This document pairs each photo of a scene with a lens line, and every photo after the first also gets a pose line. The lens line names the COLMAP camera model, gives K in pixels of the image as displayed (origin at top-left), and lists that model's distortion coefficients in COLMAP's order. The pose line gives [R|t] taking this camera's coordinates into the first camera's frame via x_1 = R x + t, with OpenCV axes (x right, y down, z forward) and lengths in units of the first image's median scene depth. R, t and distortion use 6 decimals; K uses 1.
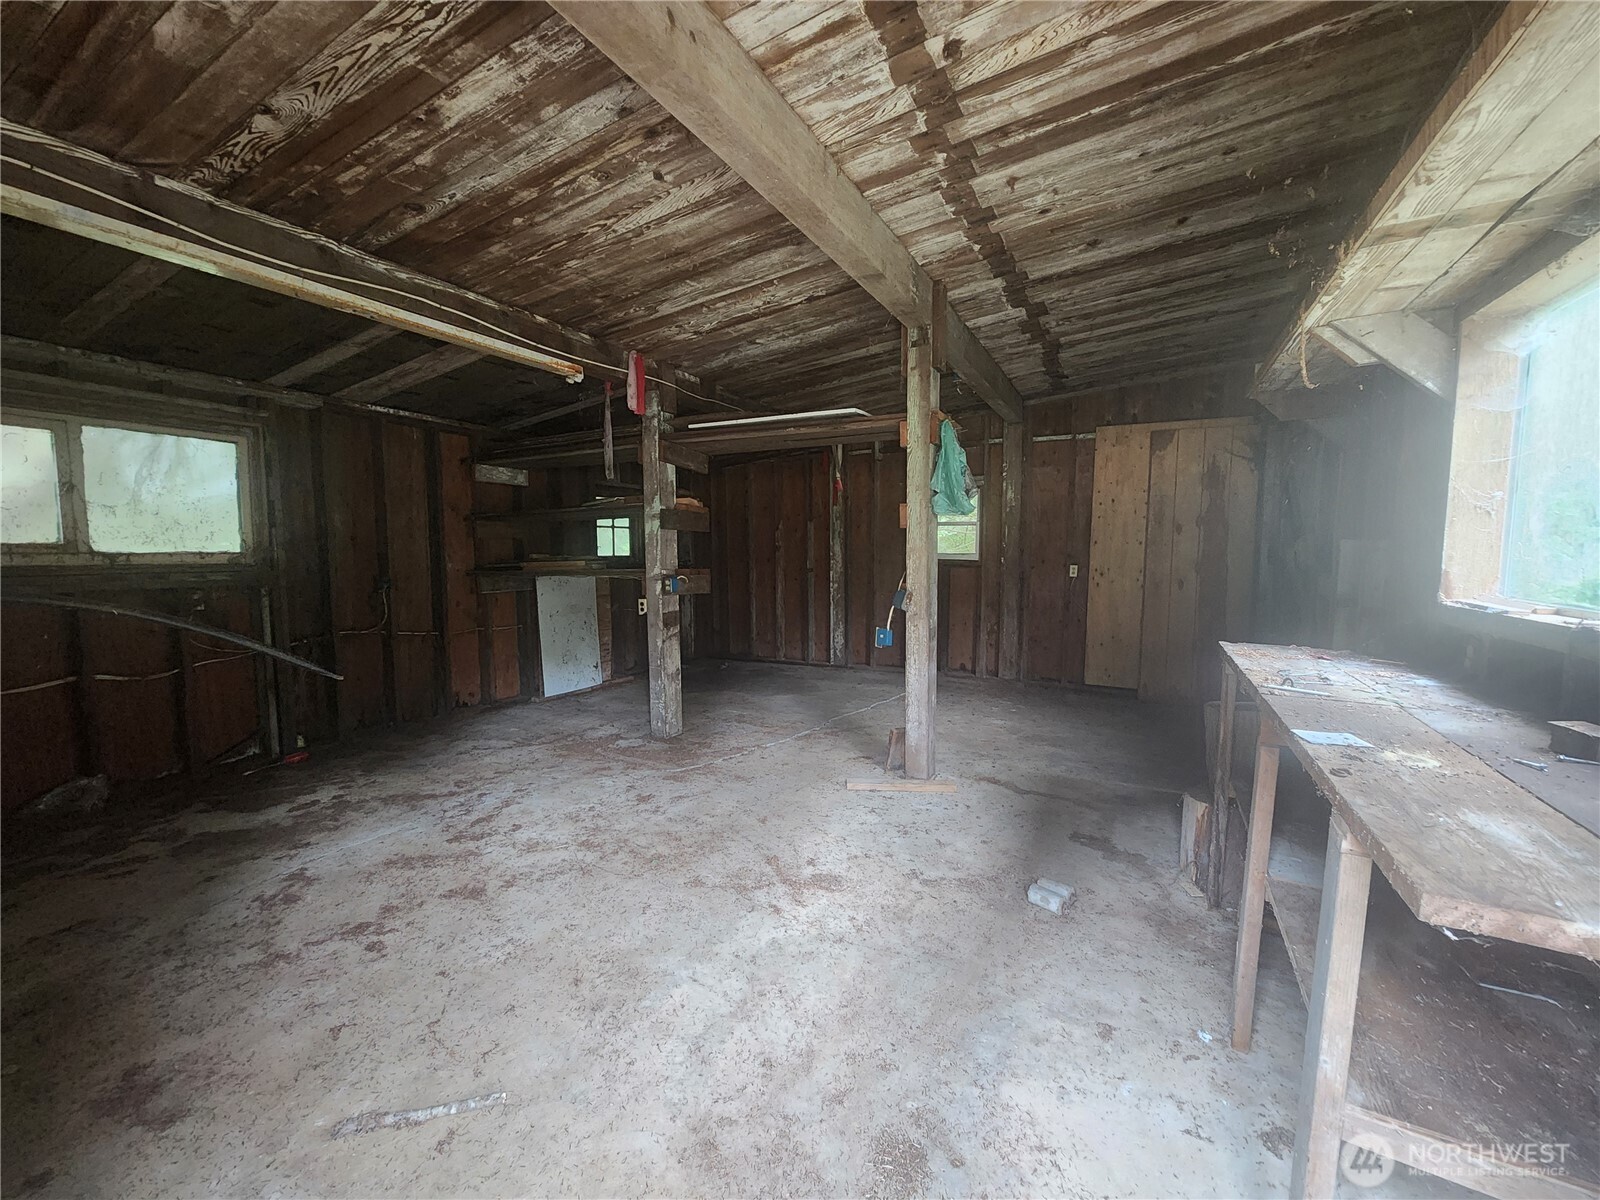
lens RADIAL K [[639.0, 0, 809.6], [0, 639.0, 641.4], [0, 0, 1]] dist [-0.000037, -0.000072]
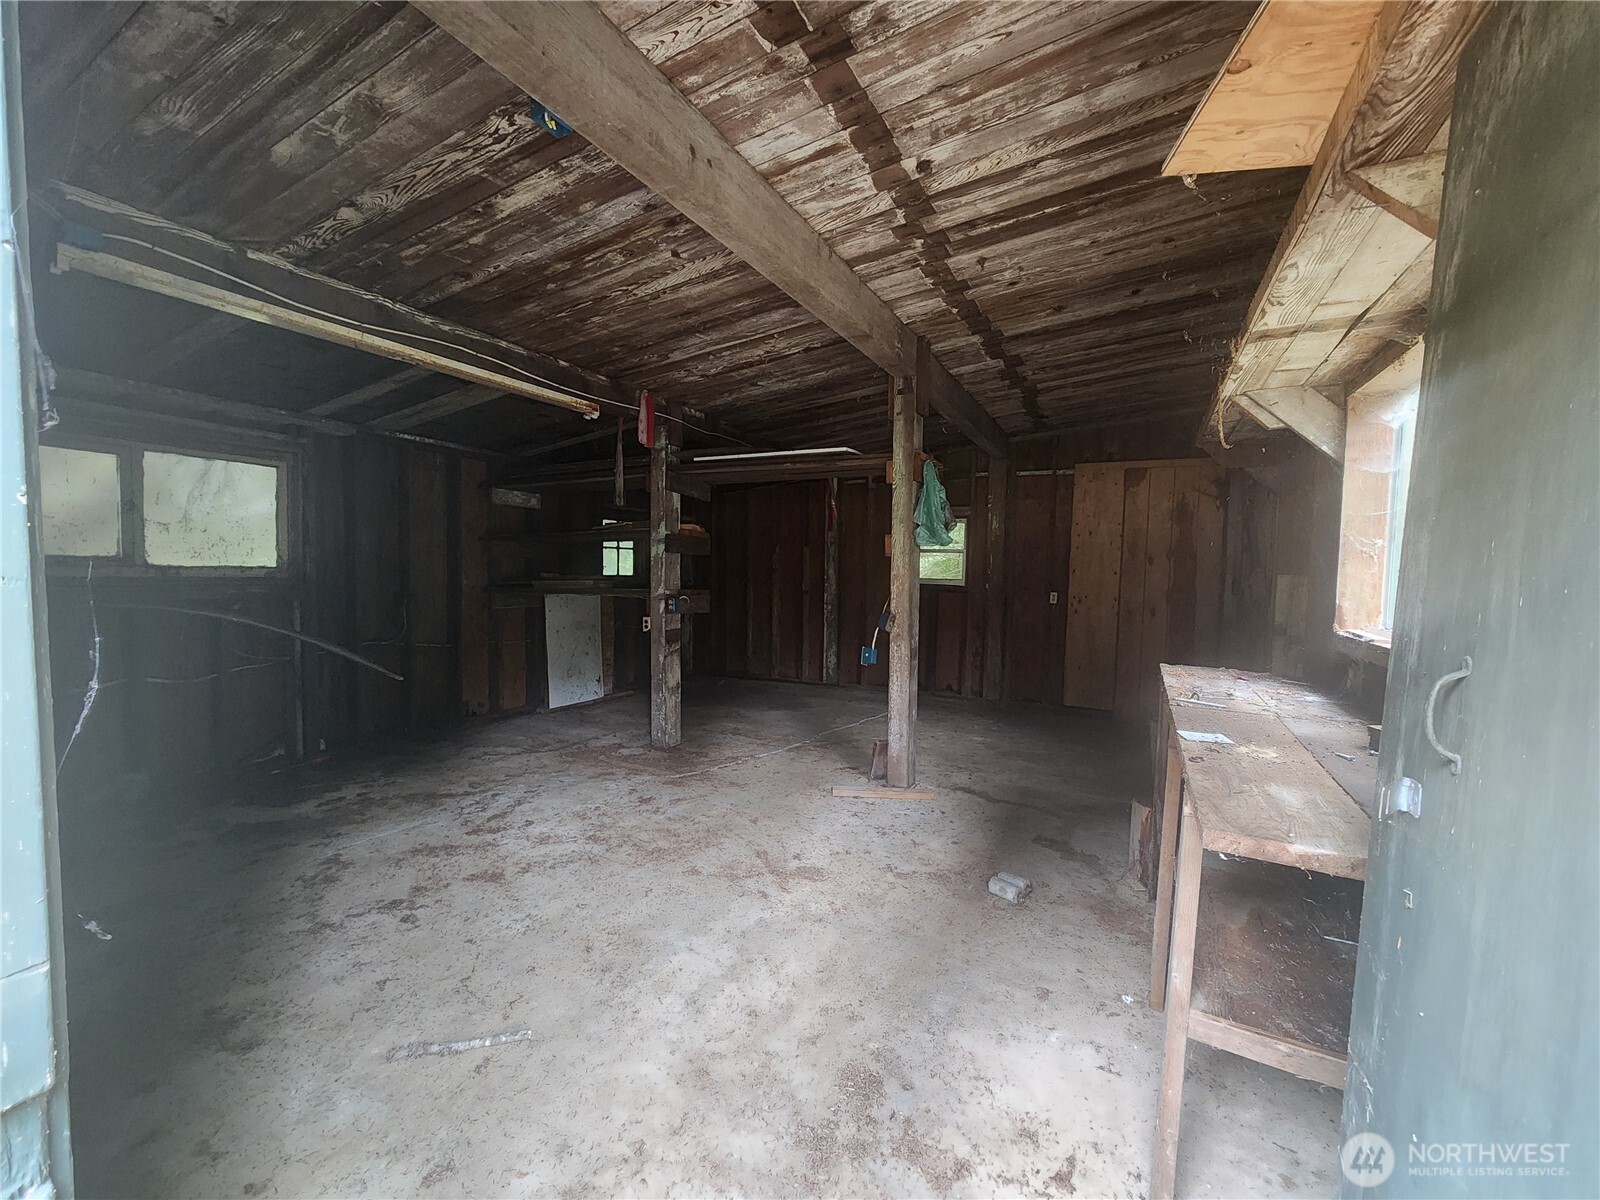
lens RADIAL K [[639.0, 0, 809.6], [0, 639.0, 641.4], [0, 0, 1]] dist [-0.000037, -0.000072]
pose [[0.999828, 0.017934, 0.004633, 0.013430], [-0.017772, 0.999301, -0.032893, 0.009013], [-0.005220, 0.032805, 0.999448, -0.128125]]
